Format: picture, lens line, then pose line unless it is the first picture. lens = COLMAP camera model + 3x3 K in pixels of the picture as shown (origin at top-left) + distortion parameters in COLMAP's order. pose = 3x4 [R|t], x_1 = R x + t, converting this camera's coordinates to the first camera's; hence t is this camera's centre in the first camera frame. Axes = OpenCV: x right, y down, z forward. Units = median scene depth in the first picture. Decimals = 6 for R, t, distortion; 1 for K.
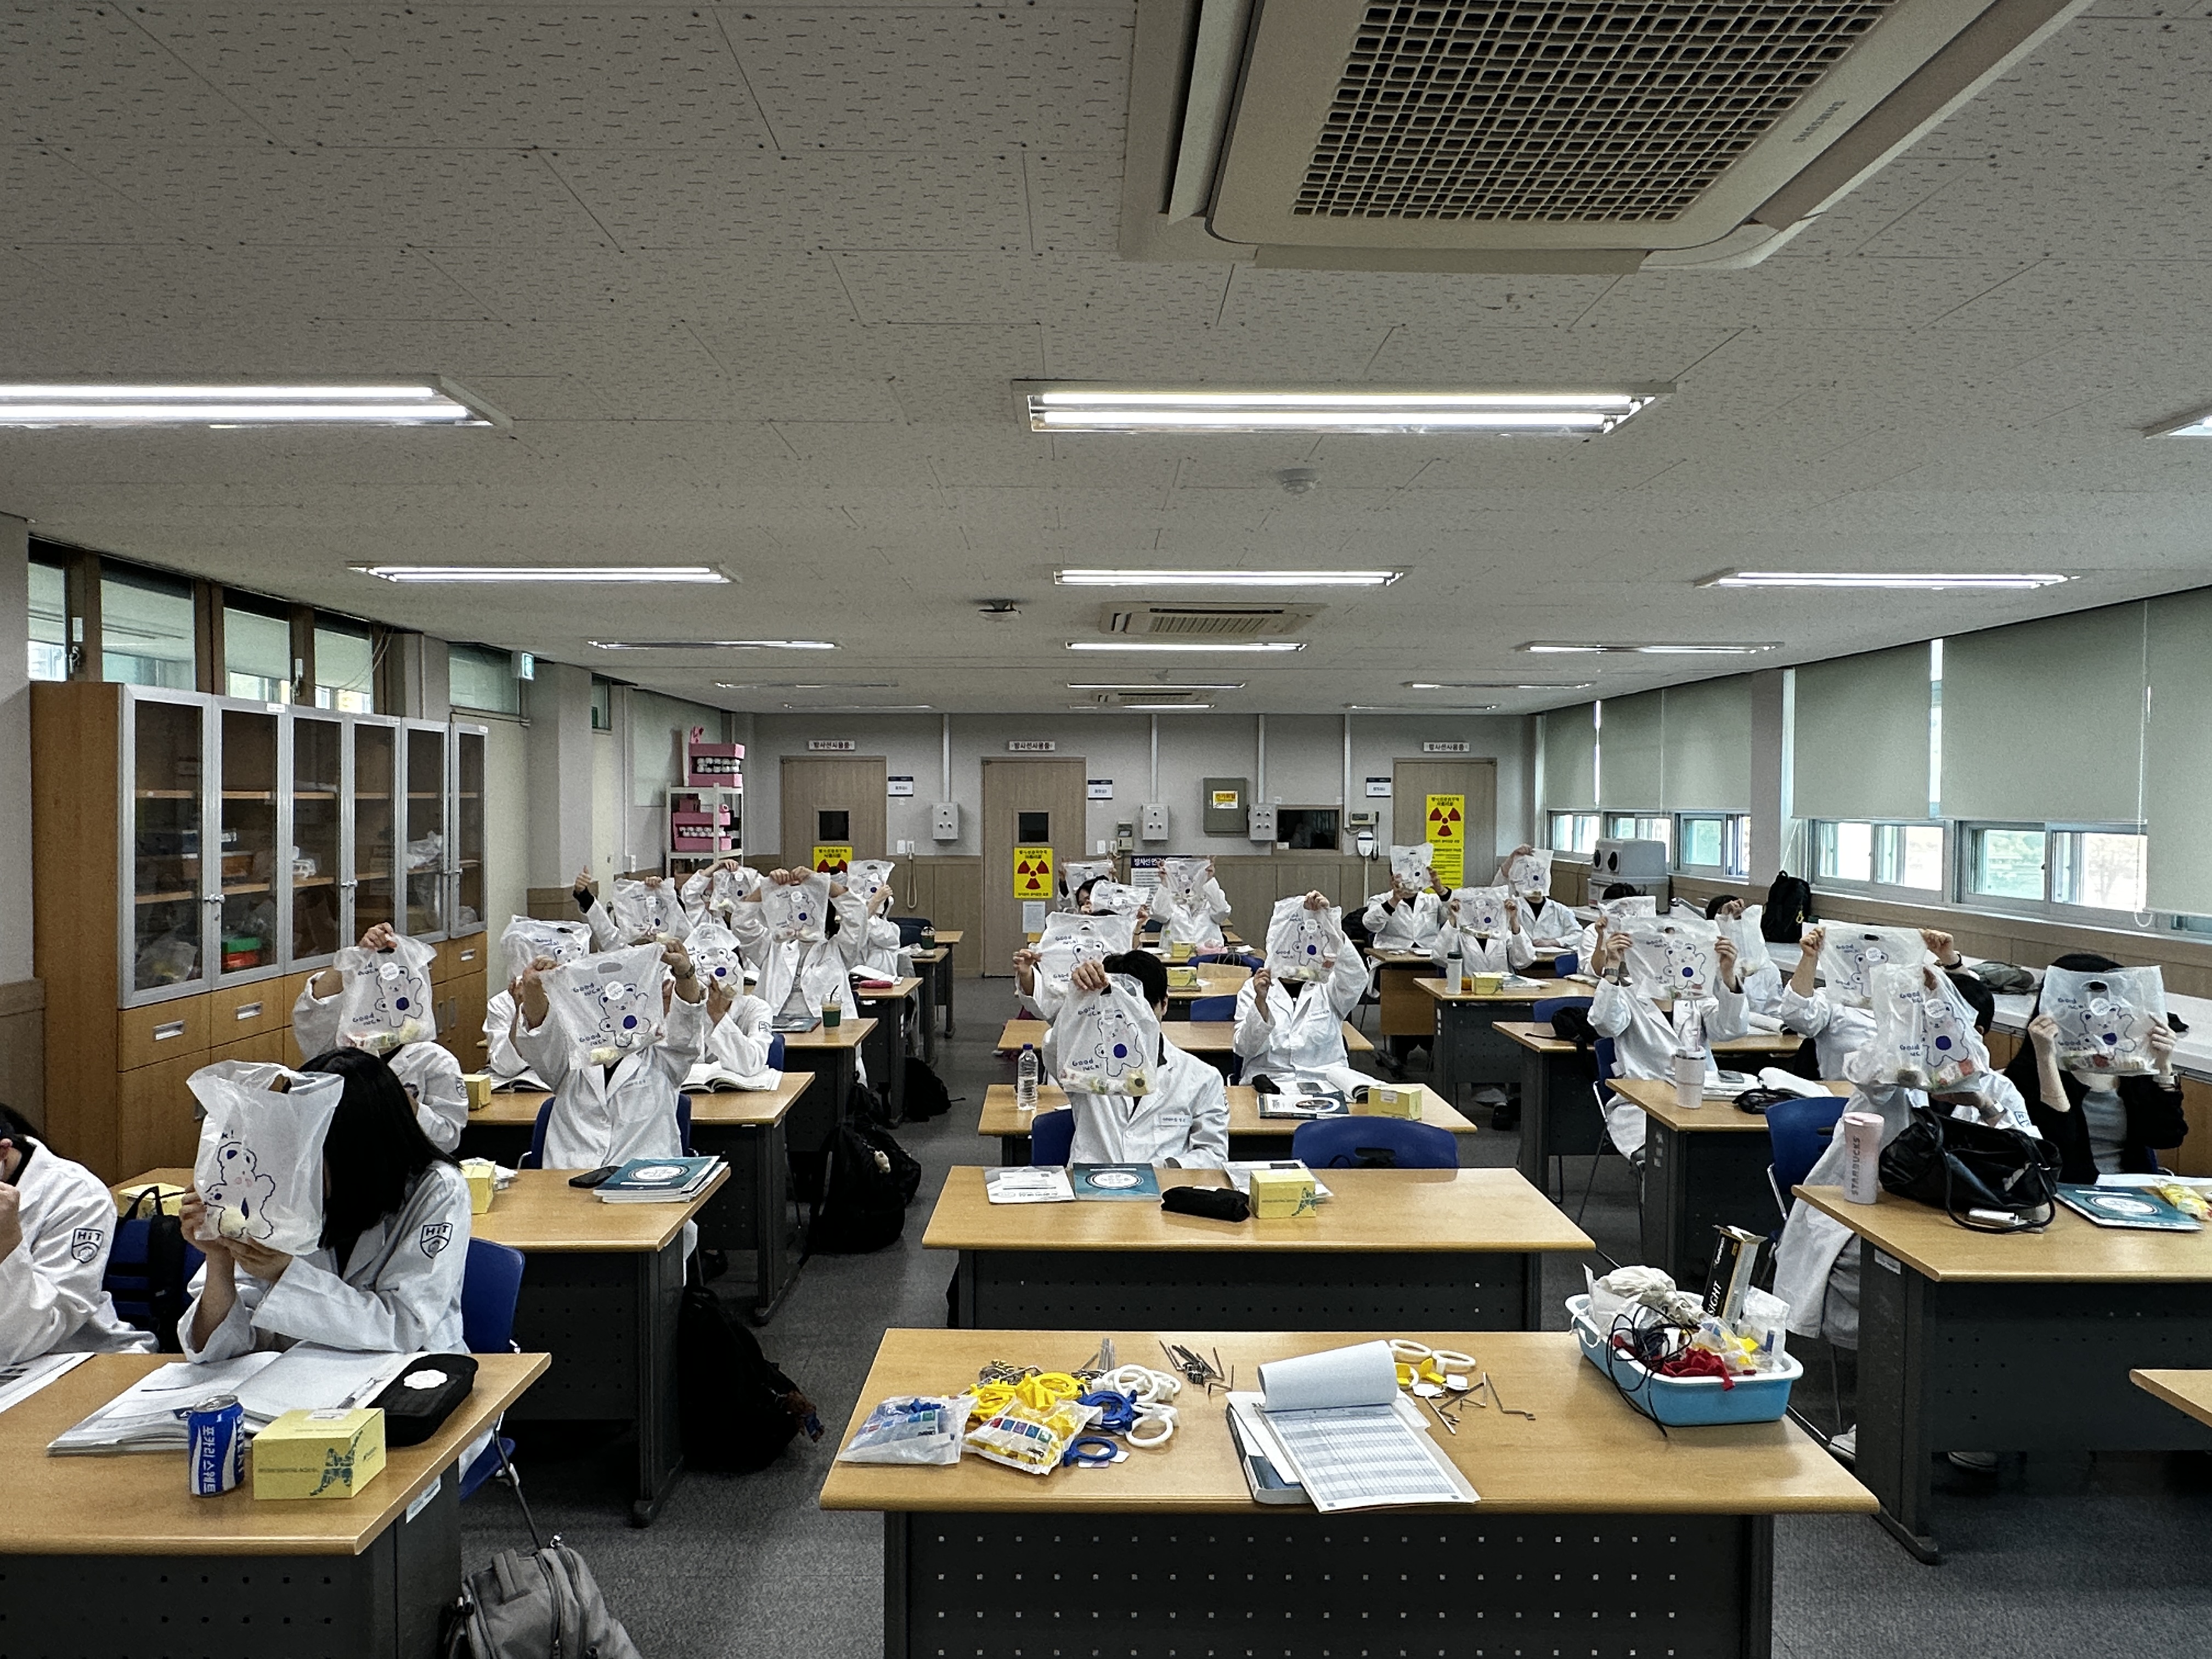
lens RADIAL K [[1343.1, 0, 1106.4], [0, 1343.1, 849.2], [0, 0, 1]] dist [-0.012083, 0.011845]
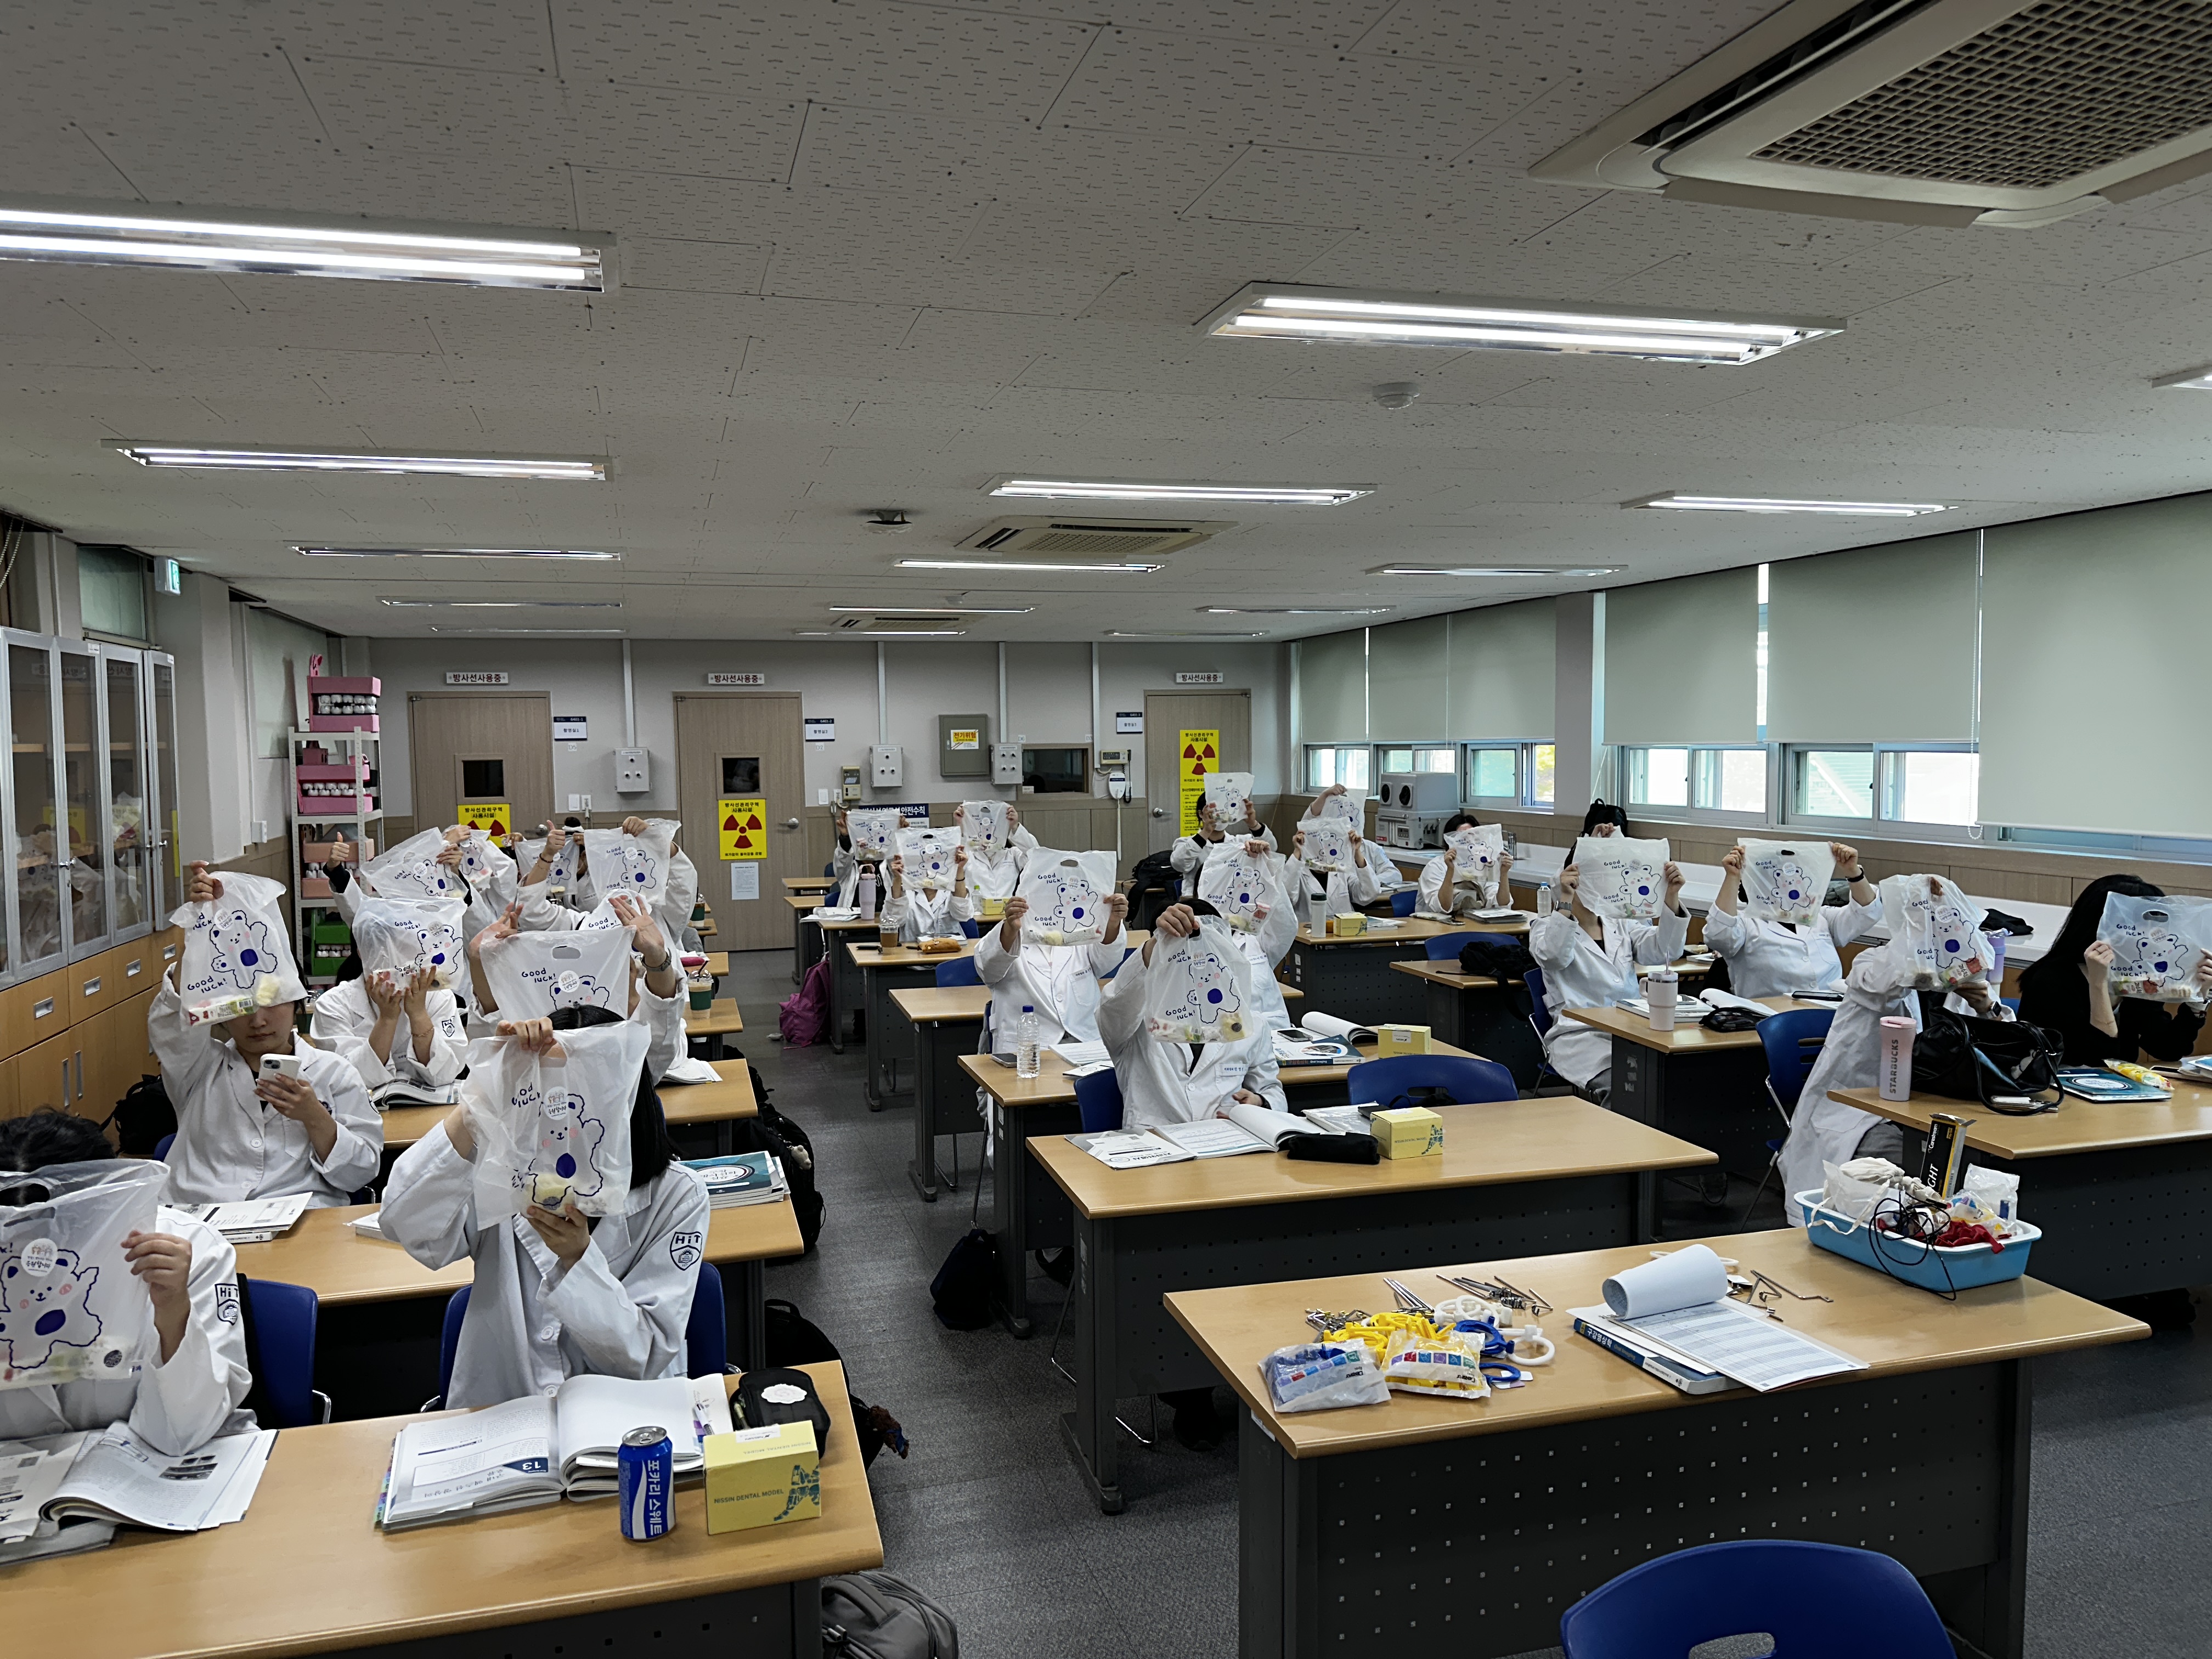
lens RADIAL K [[1553.5, 0, 1085.0], [0, 1553.5, 846.4], [0, 0, 1]] dist [0.051820, -0.059363]
pose [[0.964758, -0.035155, 0.260780, -0.251072], [0.027125, 0.999042, 0.034330, 0.001967], [-0.261737, -0.026047, 0.964788, -0.018151]]
